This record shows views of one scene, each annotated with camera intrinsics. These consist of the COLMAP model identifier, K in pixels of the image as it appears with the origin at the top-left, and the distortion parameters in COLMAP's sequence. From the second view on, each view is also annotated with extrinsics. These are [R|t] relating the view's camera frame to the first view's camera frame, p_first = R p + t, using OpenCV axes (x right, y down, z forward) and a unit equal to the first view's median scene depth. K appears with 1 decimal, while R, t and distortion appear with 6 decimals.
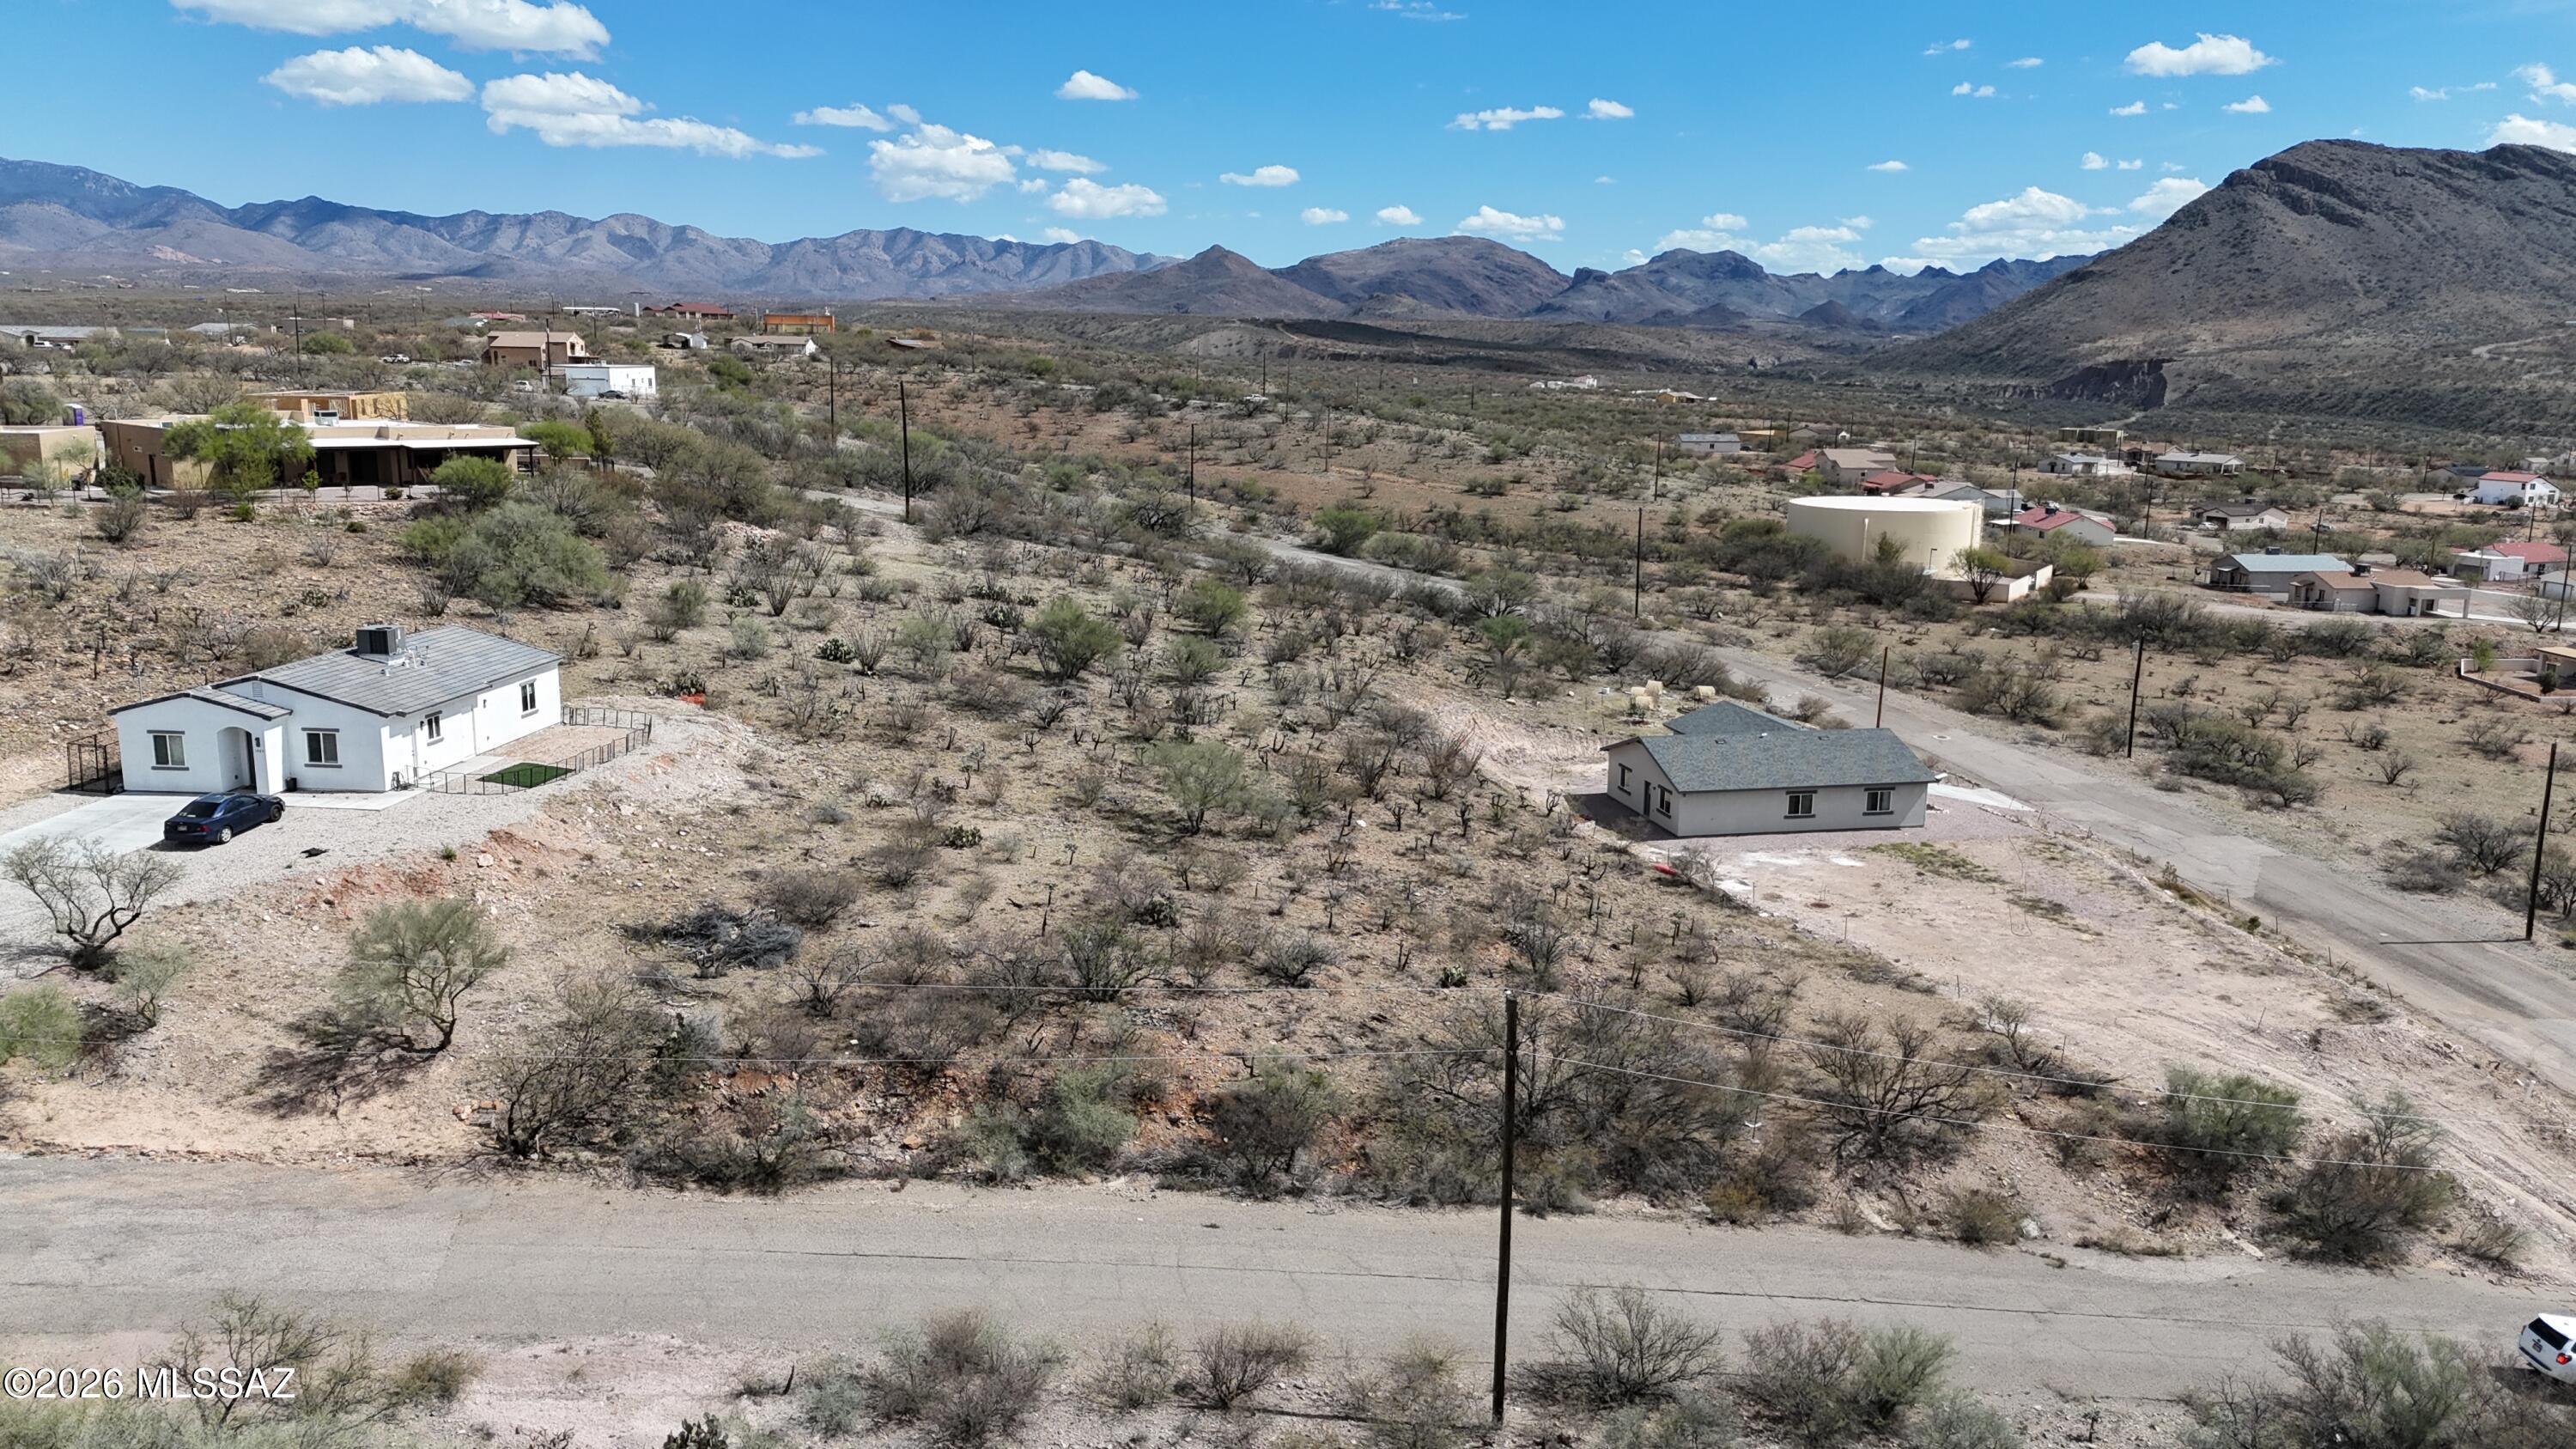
lens RADIAL K [[1885.7, 0, 1288.0], [0, 1885.7, 724.5], [0, 0, 1]] dist [0.068246, -0.055389]
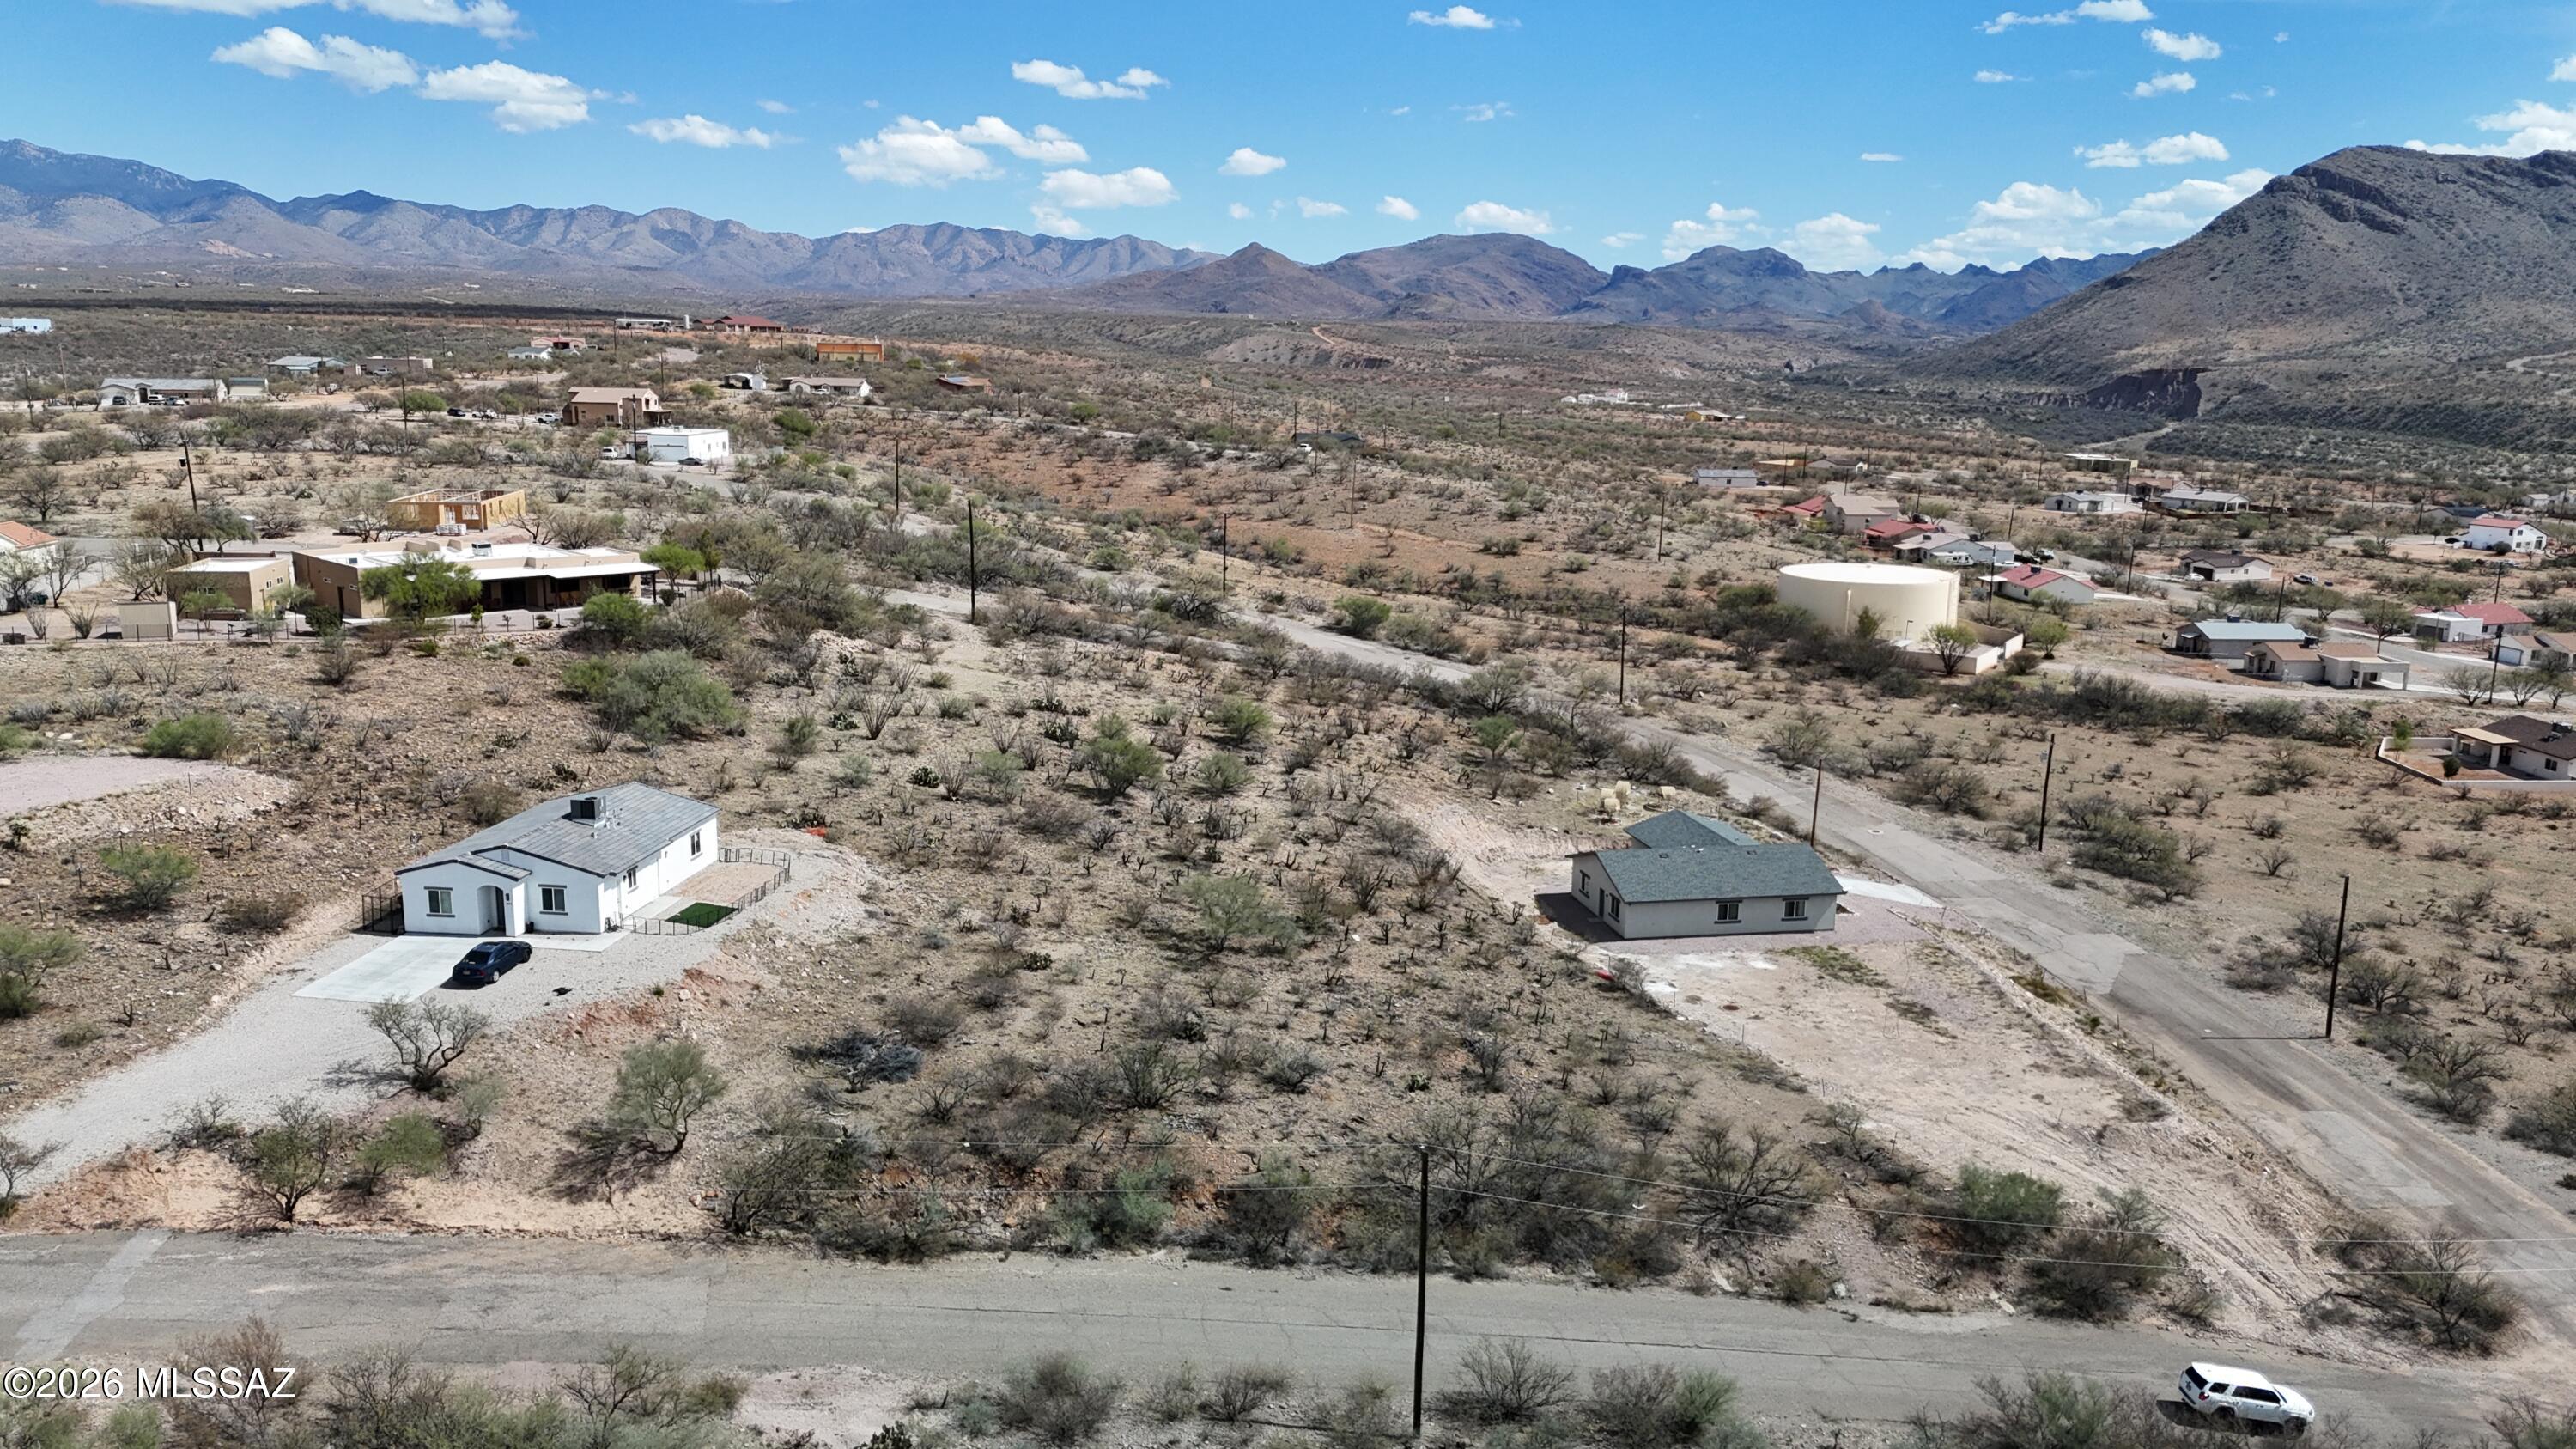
lens RADIAL K [[1885.7, 0, 1288.0], [0, 1885.7, 724.5], [0, 0, 1]] dist [0.068246, -0.055389]
pose [[0.999807, 0.007282, -0.018249, 0.015045], [-0.007226, 0.999969, 0.003119, -0.084979], [0.018271, -0.002986, 0.999829, -0.216574]]
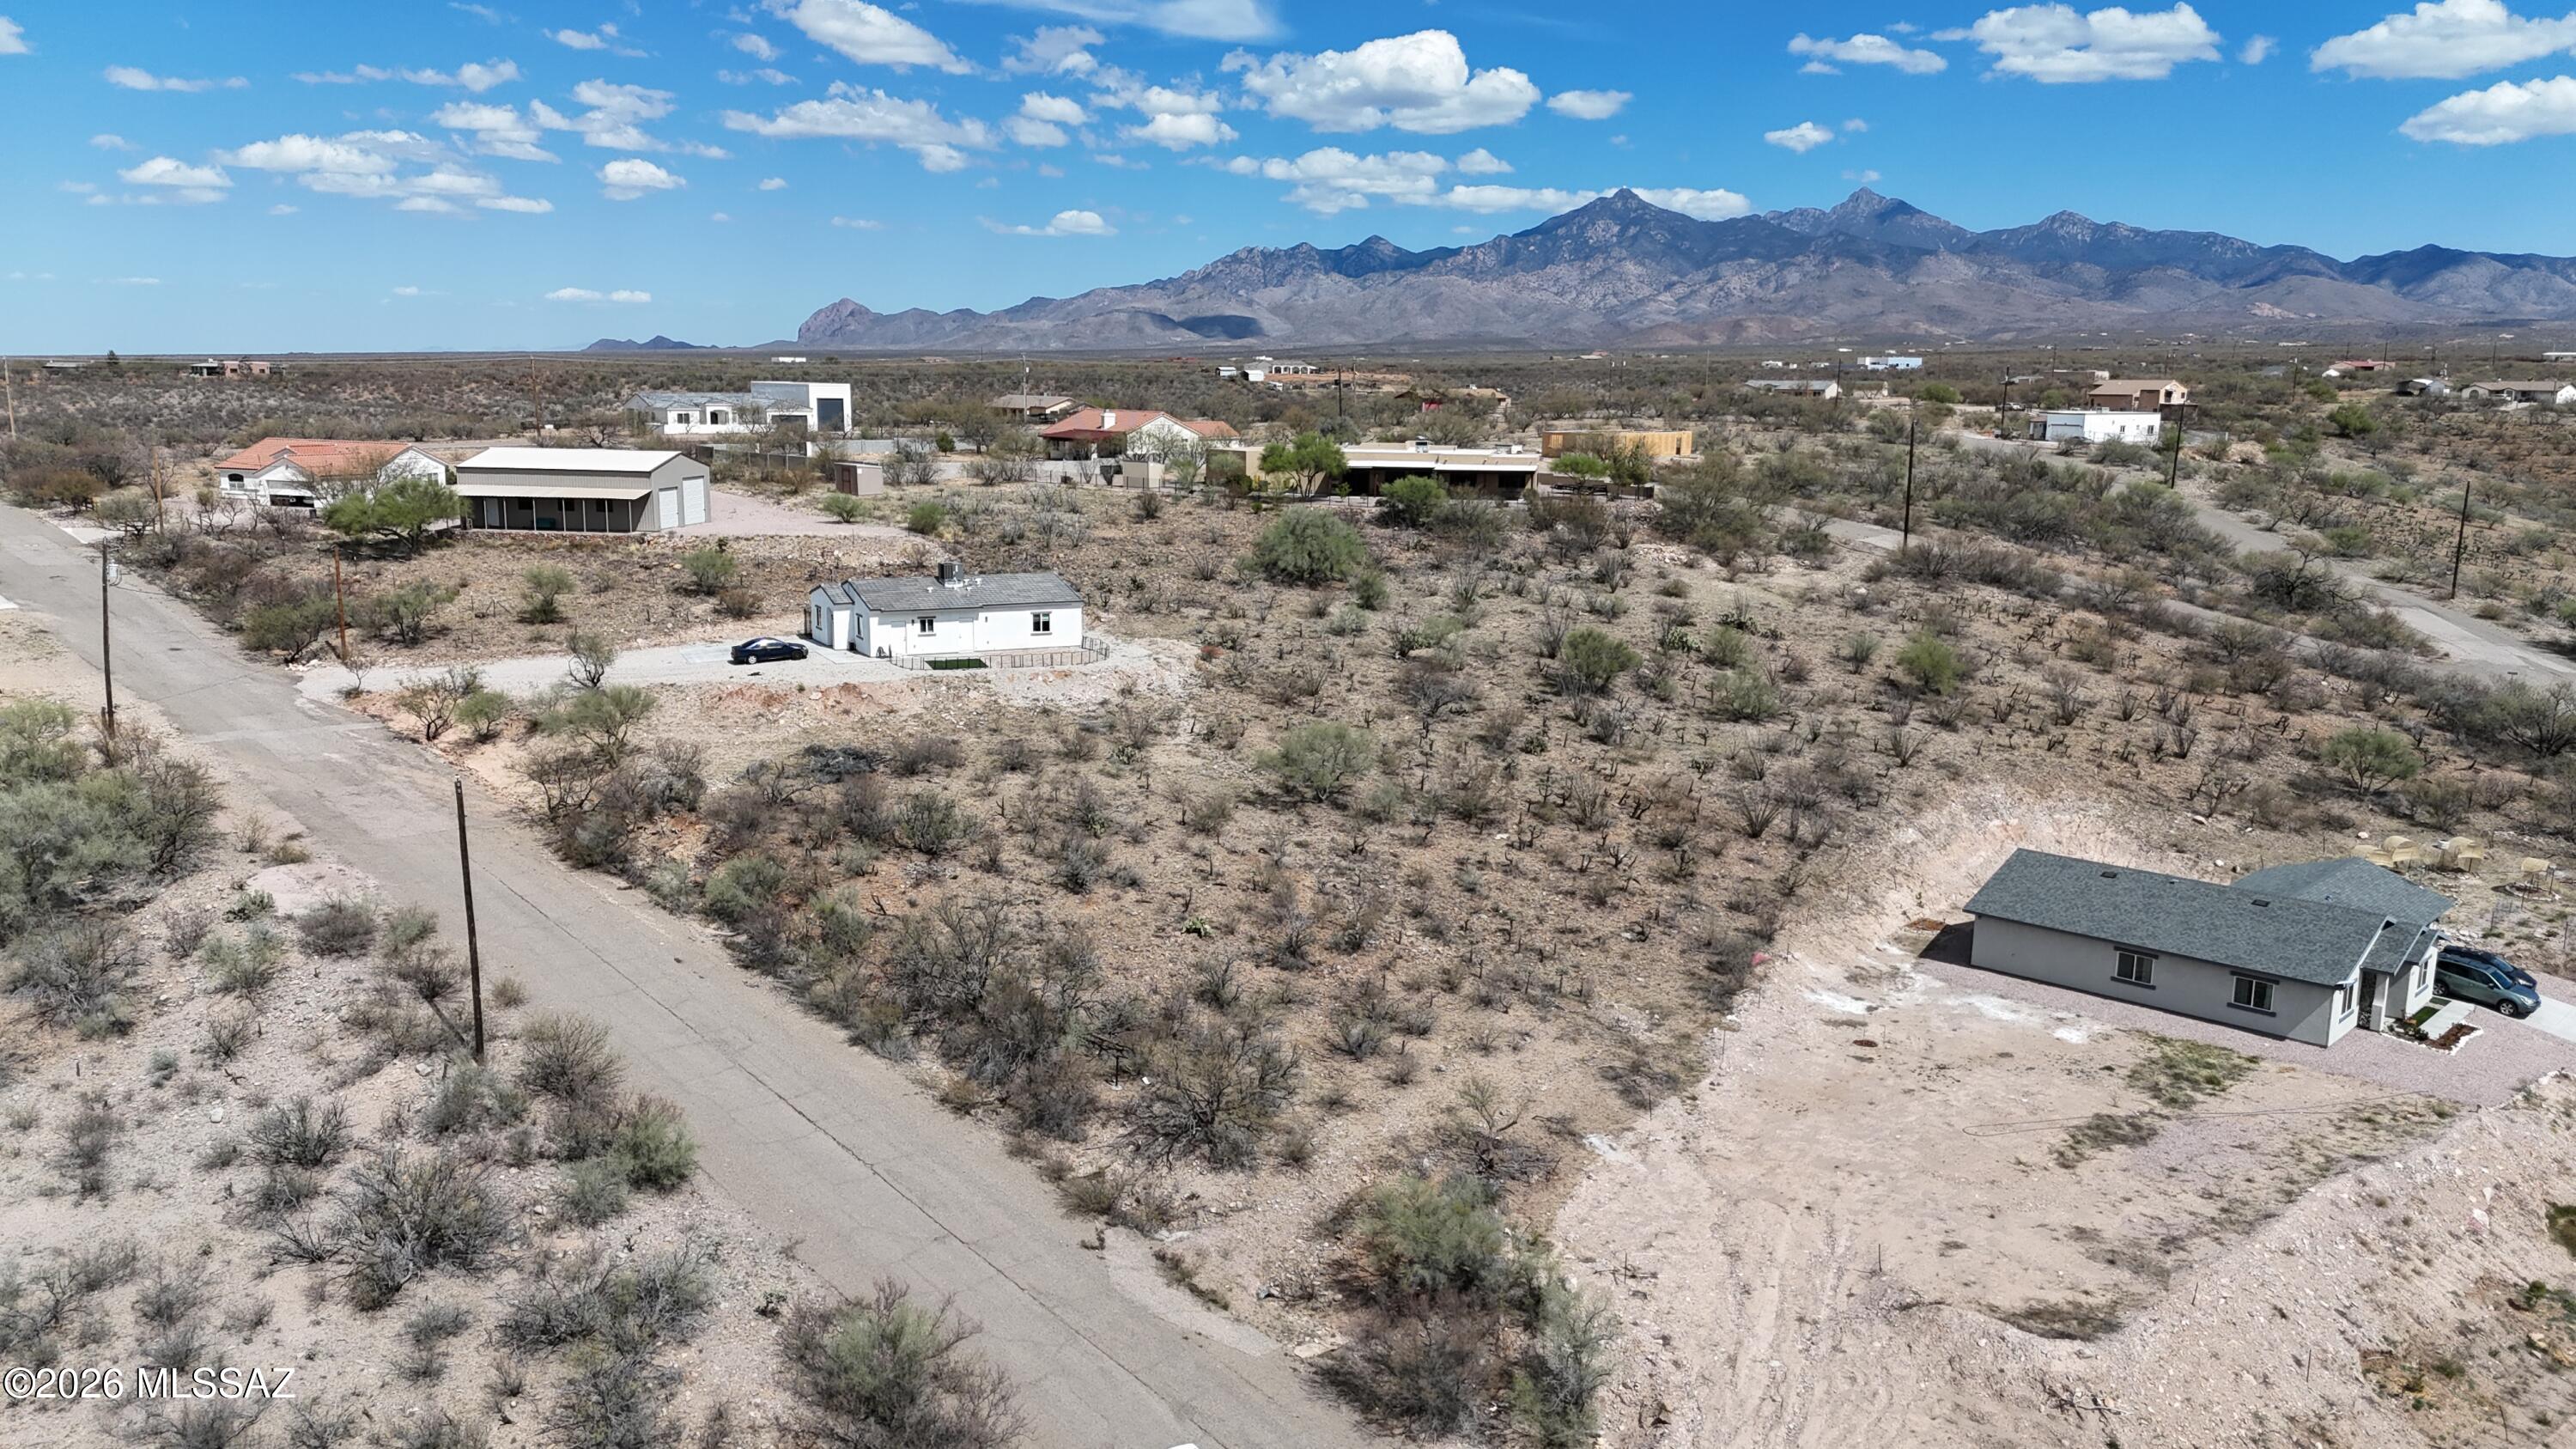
lens RADIAL K [[1885.7, 0, 1288.0], [0, 1885.7, 724.5], [0, 0, 1]] dist [0.068246, -0.055389]
pose [[0.551995, 0.147544, -0.820690, 0.775321], [-0.169066, 0.983582, 0.063115, -0.051714], [0.816528, 0.103912, 0.567877, 0.281391]]
